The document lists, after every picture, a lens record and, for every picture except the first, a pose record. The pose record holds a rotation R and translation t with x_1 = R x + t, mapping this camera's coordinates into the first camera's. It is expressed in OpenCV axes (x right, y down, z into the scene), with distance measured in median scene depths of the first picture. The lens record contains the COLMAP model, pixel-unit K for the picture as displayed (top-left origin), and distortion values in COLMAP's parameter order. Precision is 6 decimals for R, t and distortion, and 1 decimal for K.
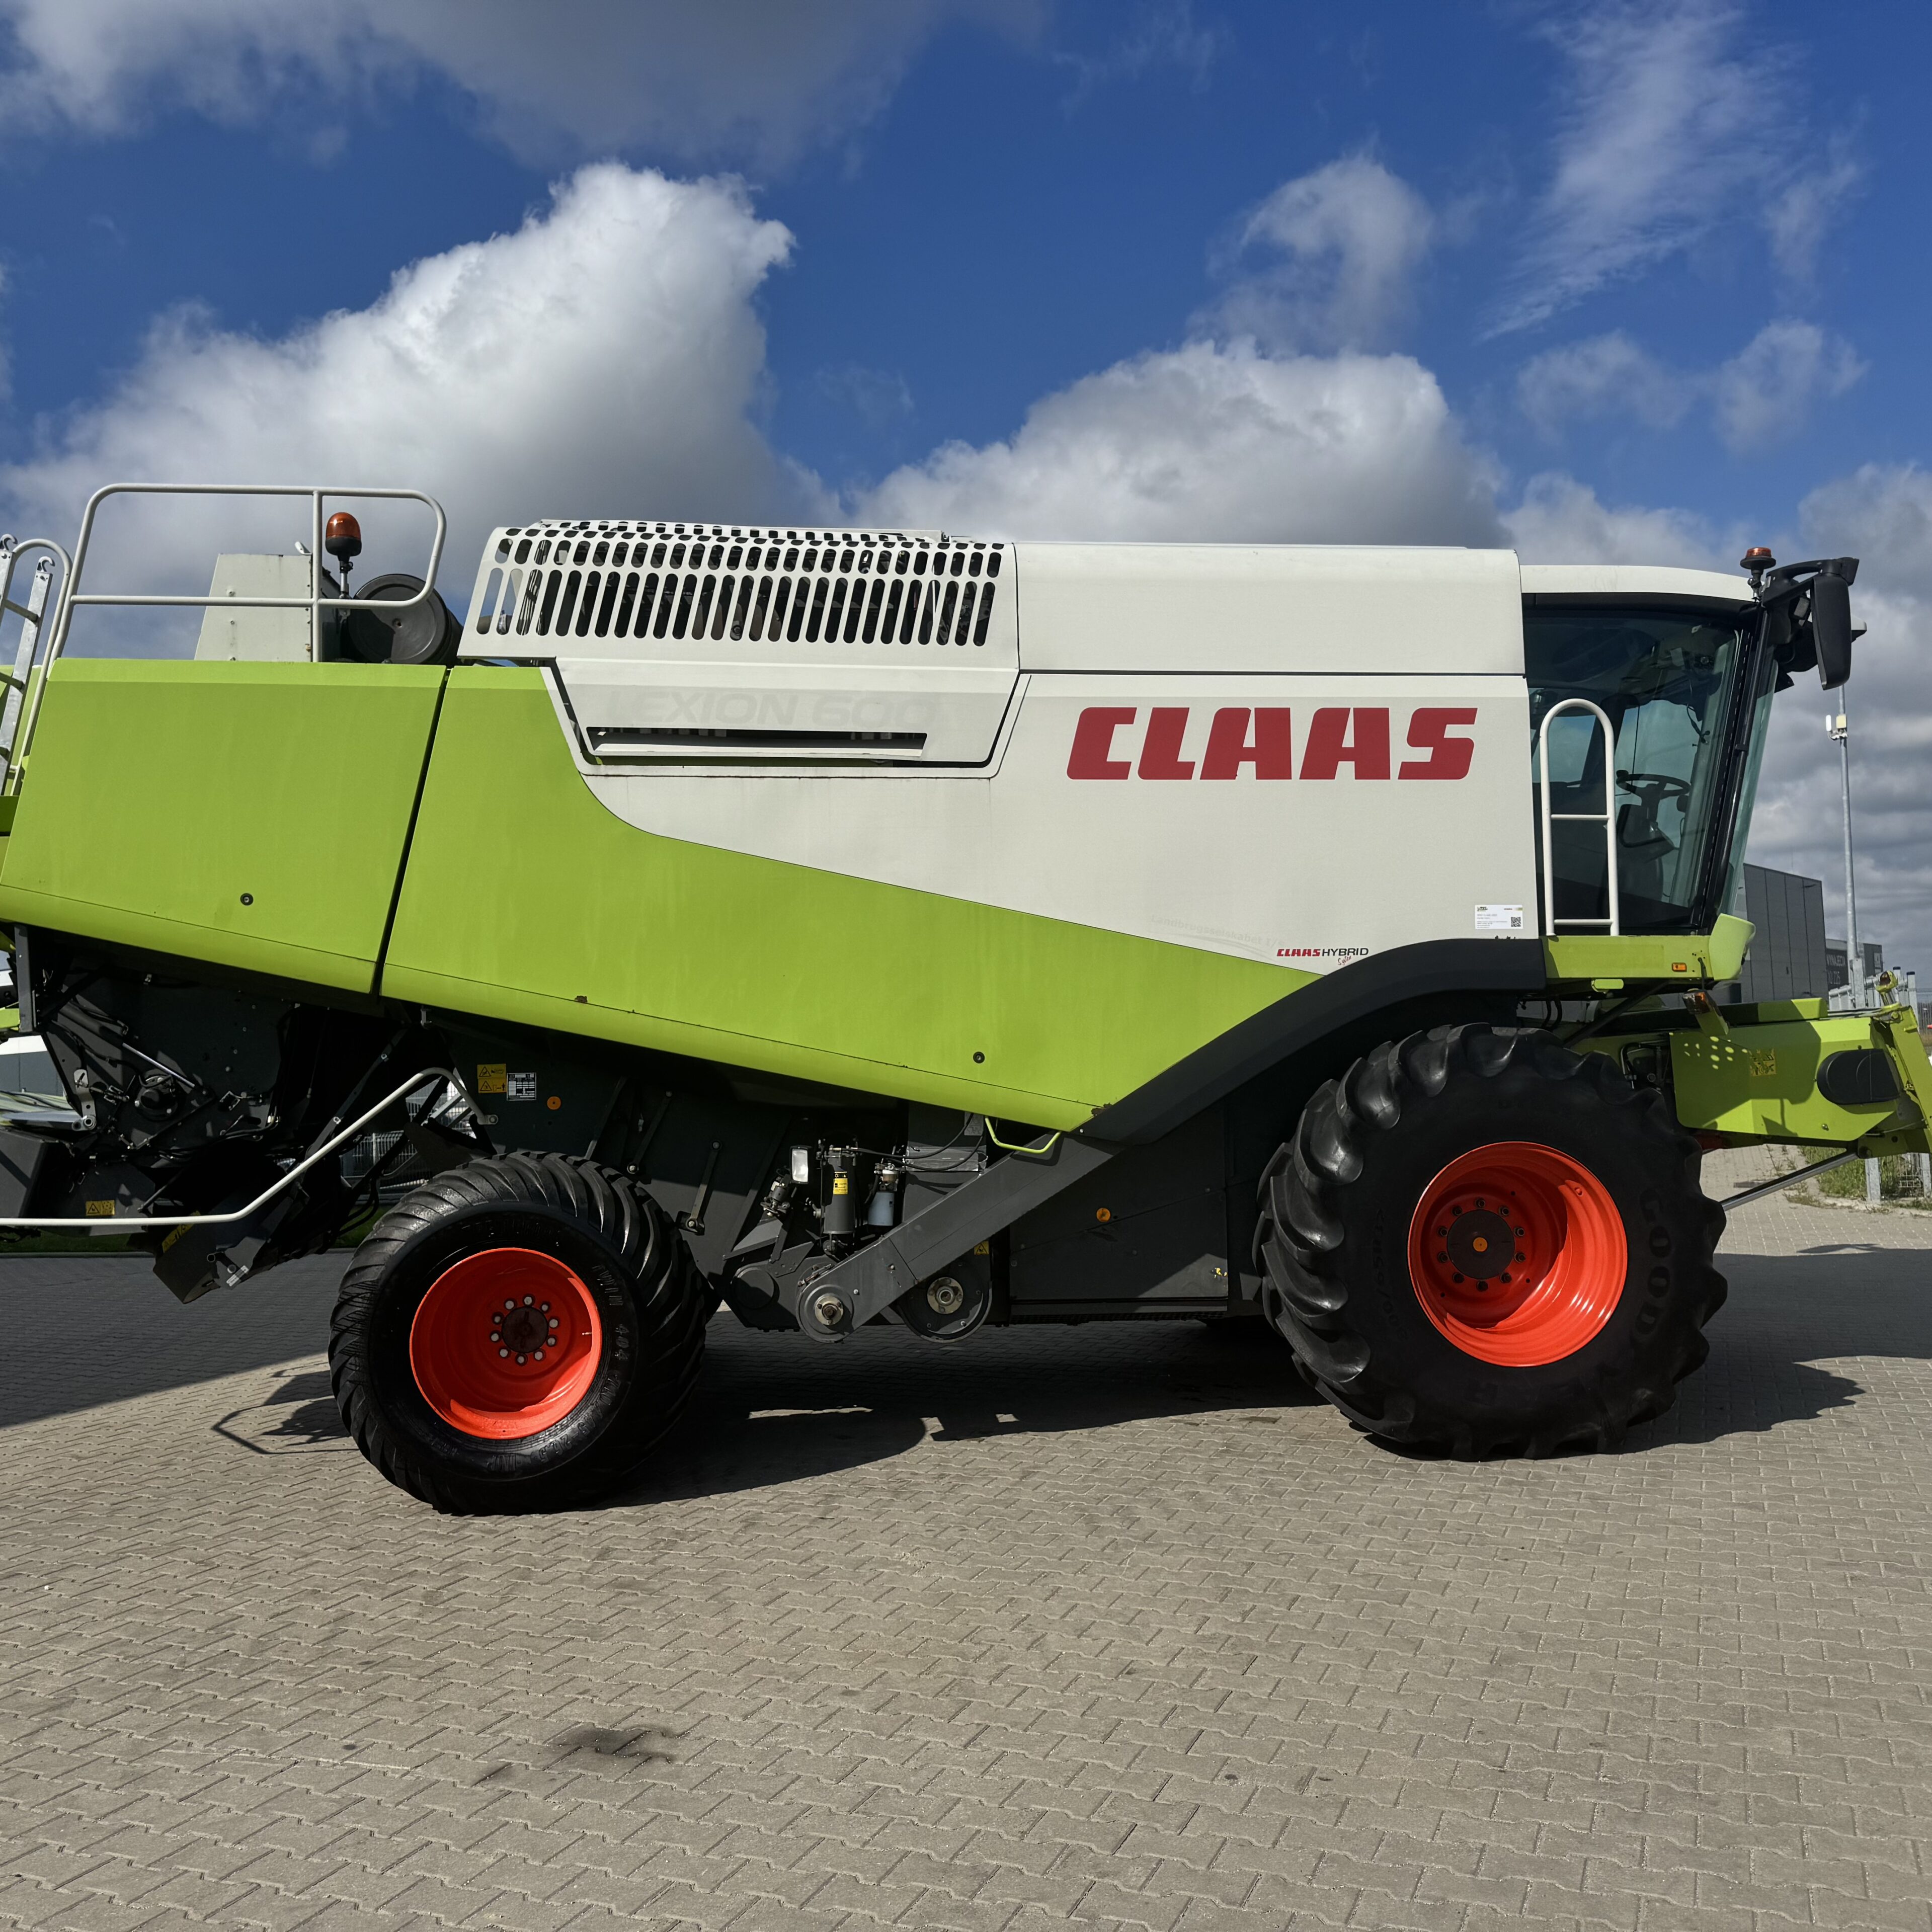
lens RADIAL K [[1822.2, 0, 966.0], [0, 1822.2, 966.0], [0, 0, 1]] dist [0.005252, -0.081433]
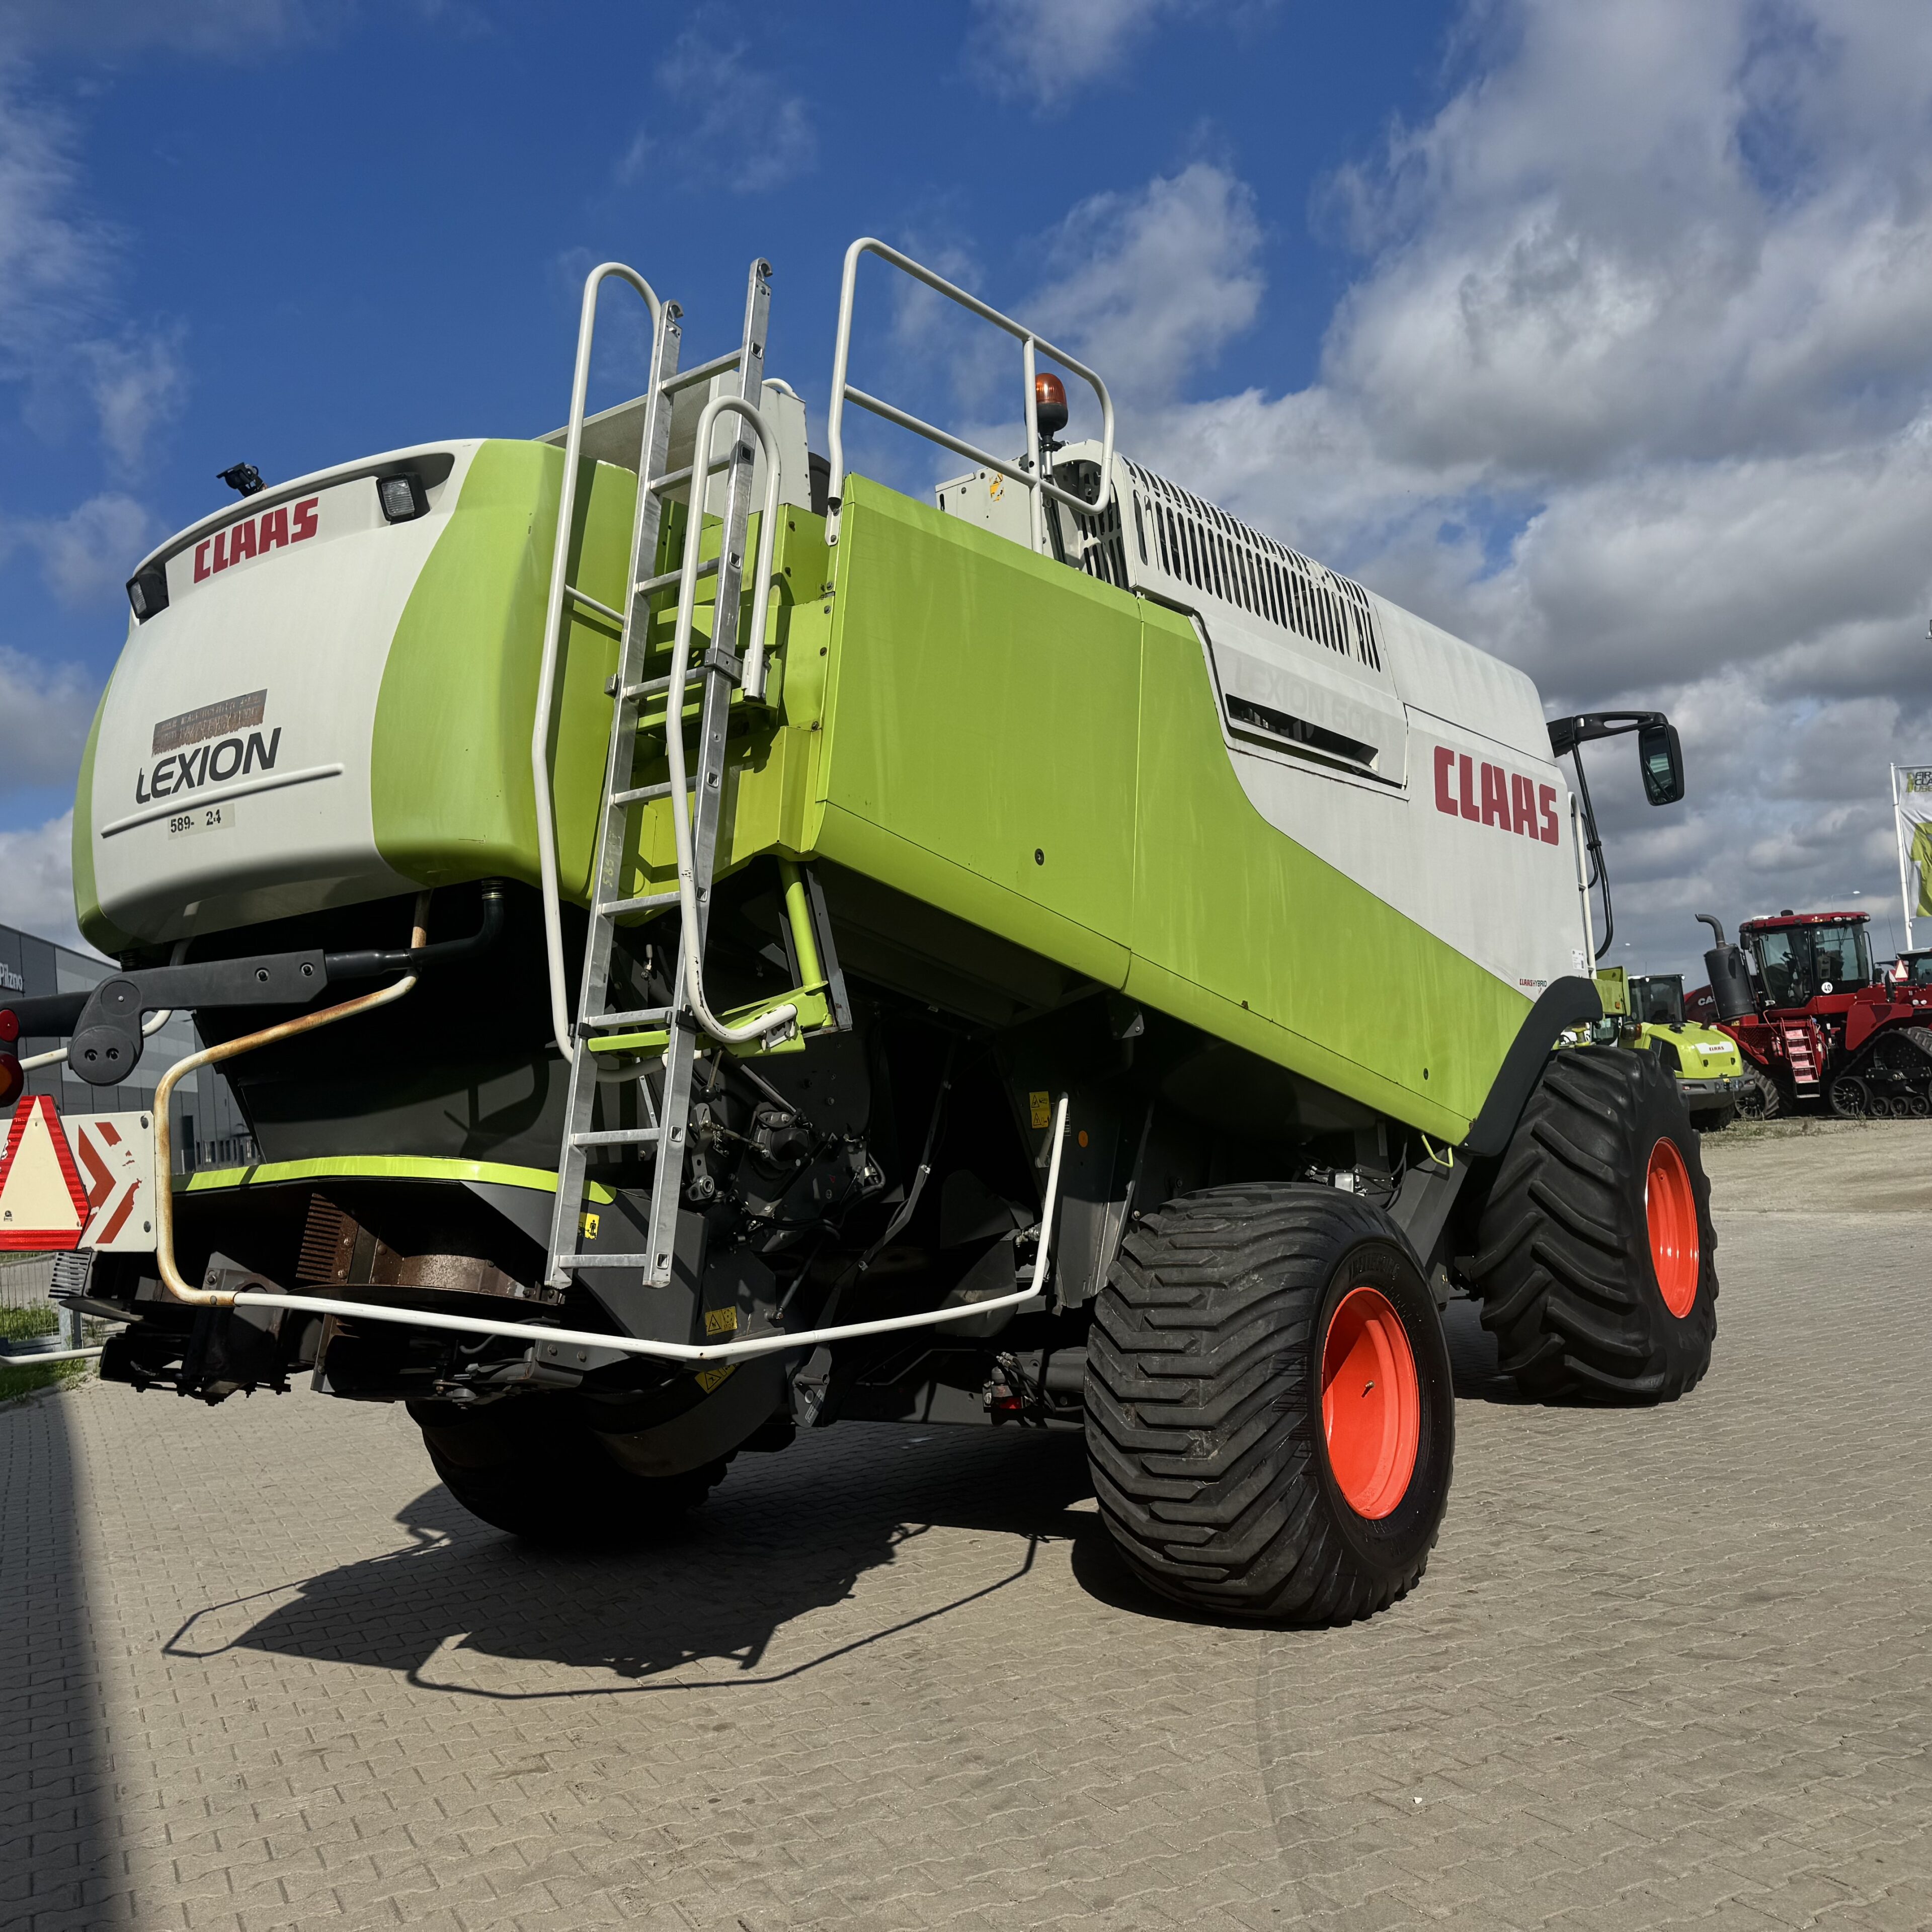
lens RADIAL K [[1827.3, 0, 966.4], [0, 1827.3, 934.9], [0, 0, 1]] dist [-0.003852, -0.006273]
pose [[0.676240, 0.050903, 0.734920, -0.896253], [0.021540, 0.995817, -0.088794, 0.057053], [-0.736366, 0.075876, 0.672315, 0.492308]]
